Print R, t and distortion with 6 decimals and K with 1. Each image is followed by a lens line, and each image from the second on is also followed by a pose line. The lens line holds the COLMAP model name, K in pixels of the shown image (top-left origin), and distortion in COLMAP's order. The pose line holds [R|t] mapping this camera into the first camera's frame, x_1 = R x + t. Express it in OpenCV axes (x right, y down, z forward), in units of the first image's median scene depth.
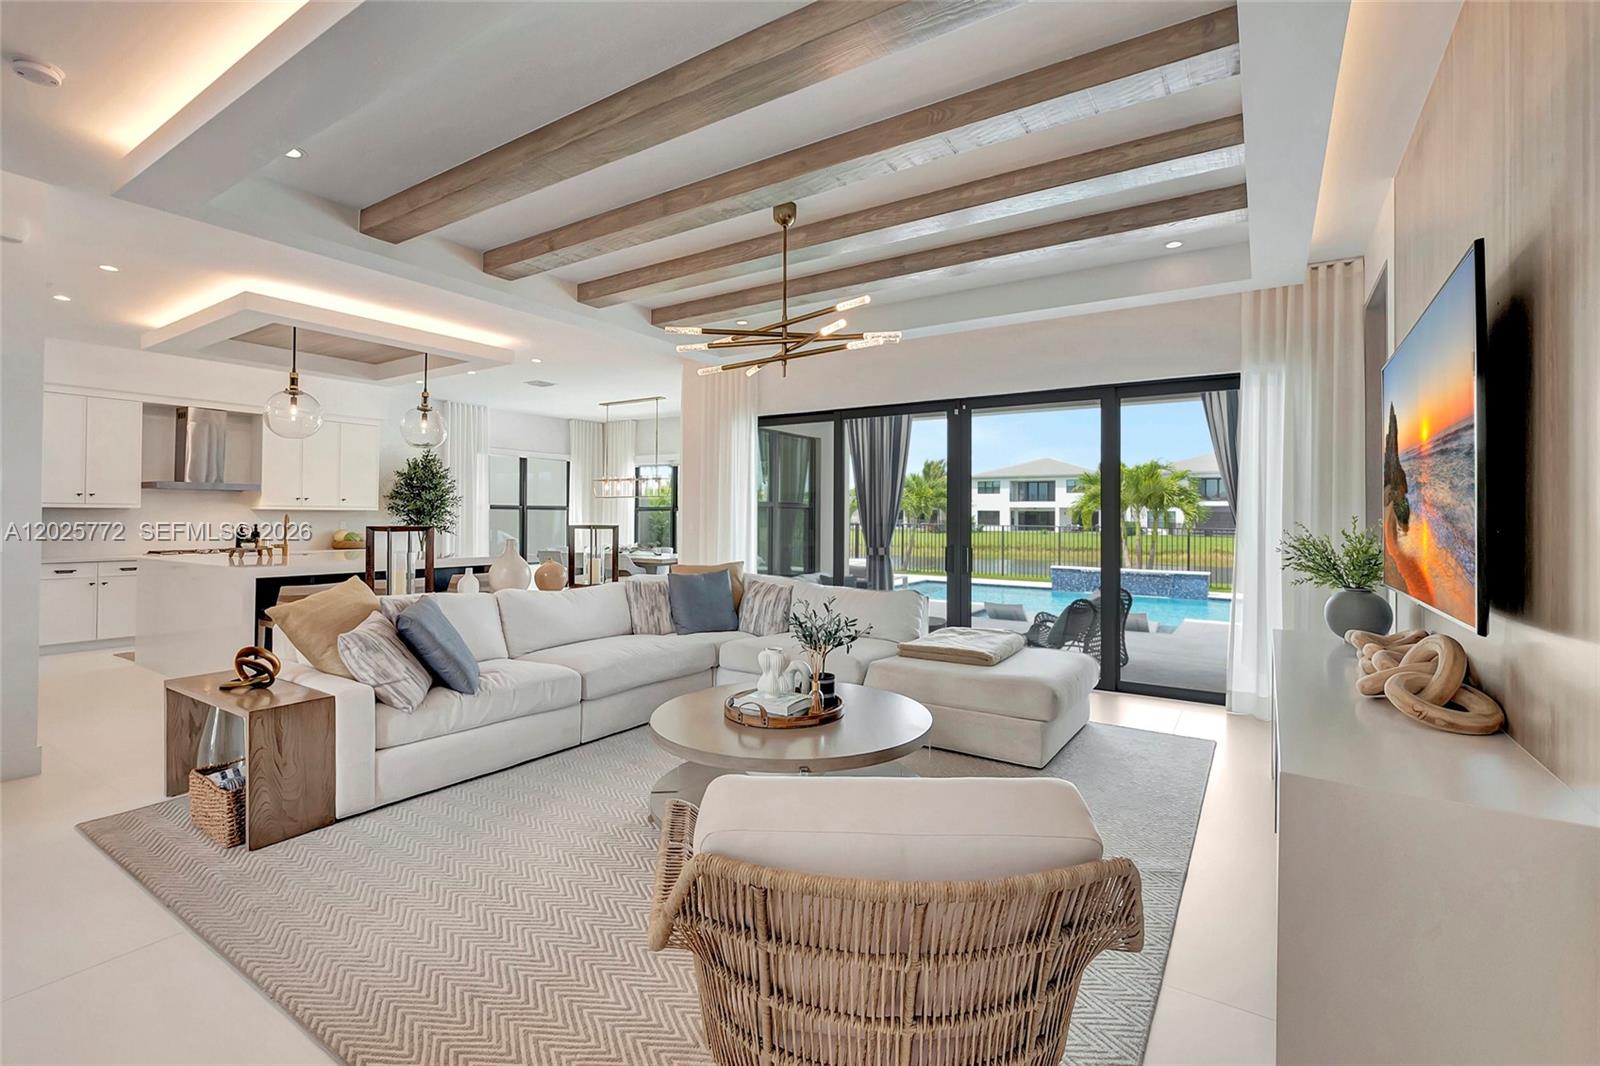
lens RADIAL K [[721.7, 0, 798.2], [0, 721.7, 507.9], [0, 0, 1]] dist [-0.002008, -0.000398]
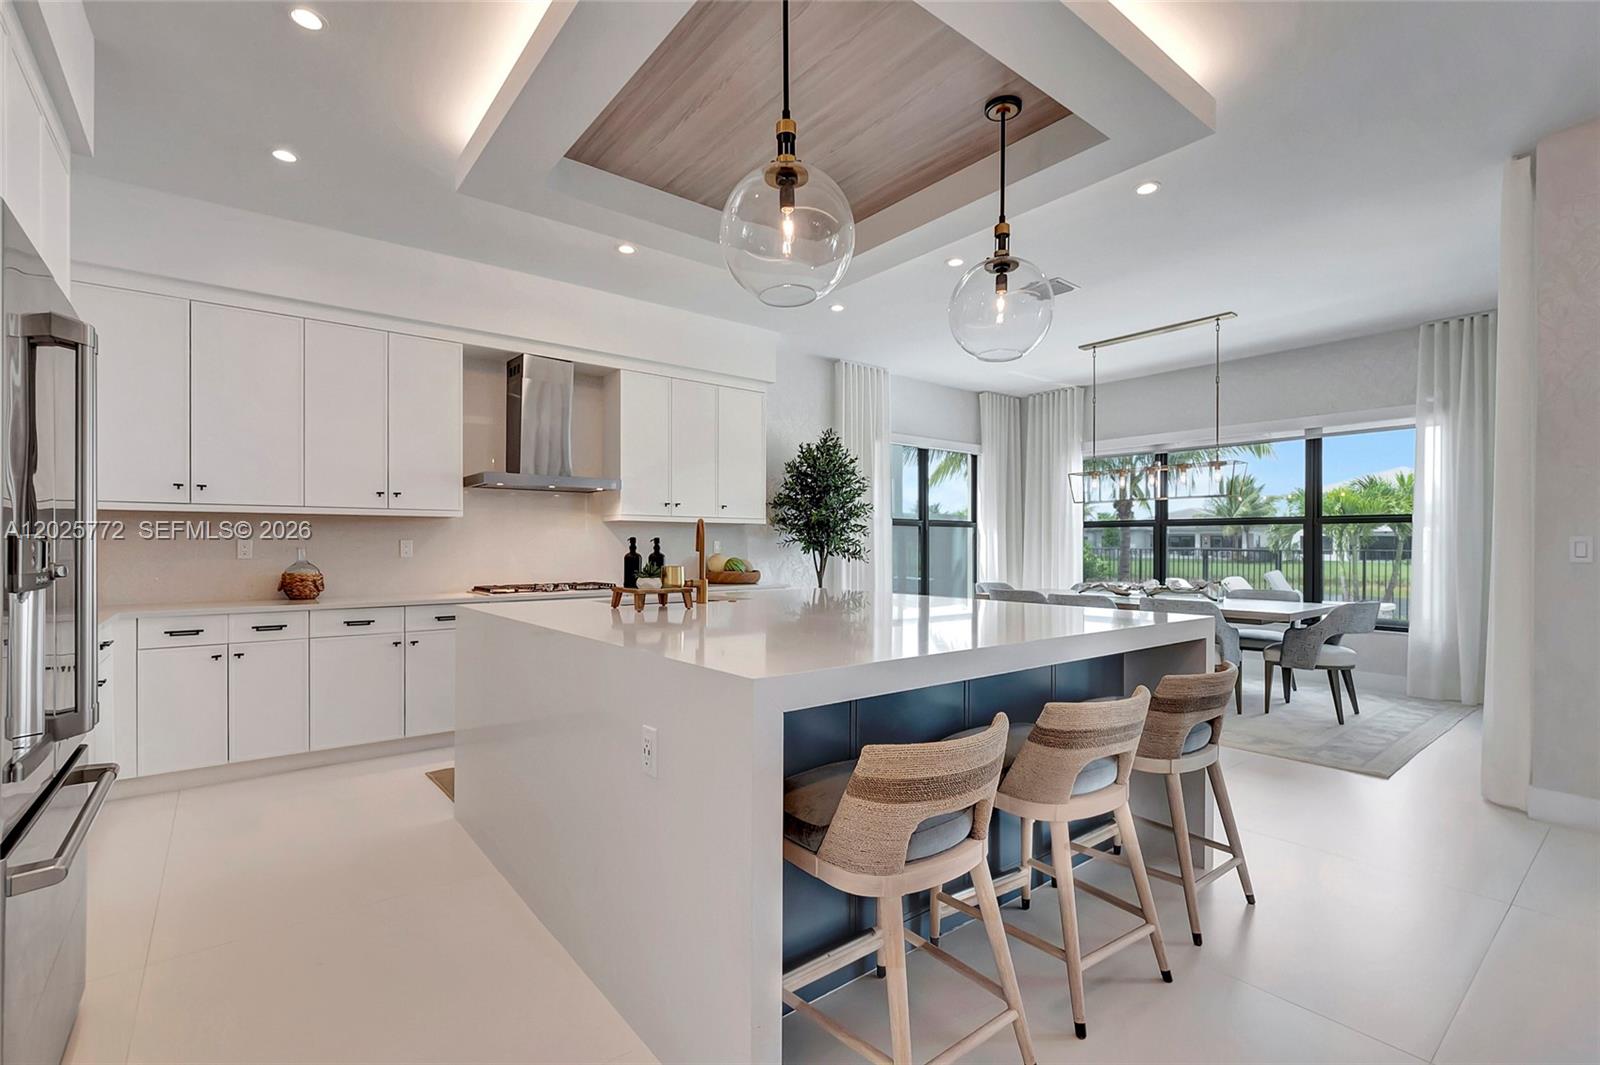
lens RADIAL K [[717.6, 0, 787.0], [0, 717.6, 525.6], [0, 0, 1]] dist [-0.000763, -0.000885]
pose [[0.948733, -0.013104, -0.315808, -0.434746], [0.007514, 0.999793, -0.018914, 0.020593], [0.315990, 0.015571, 0.948635, 0.483624]]
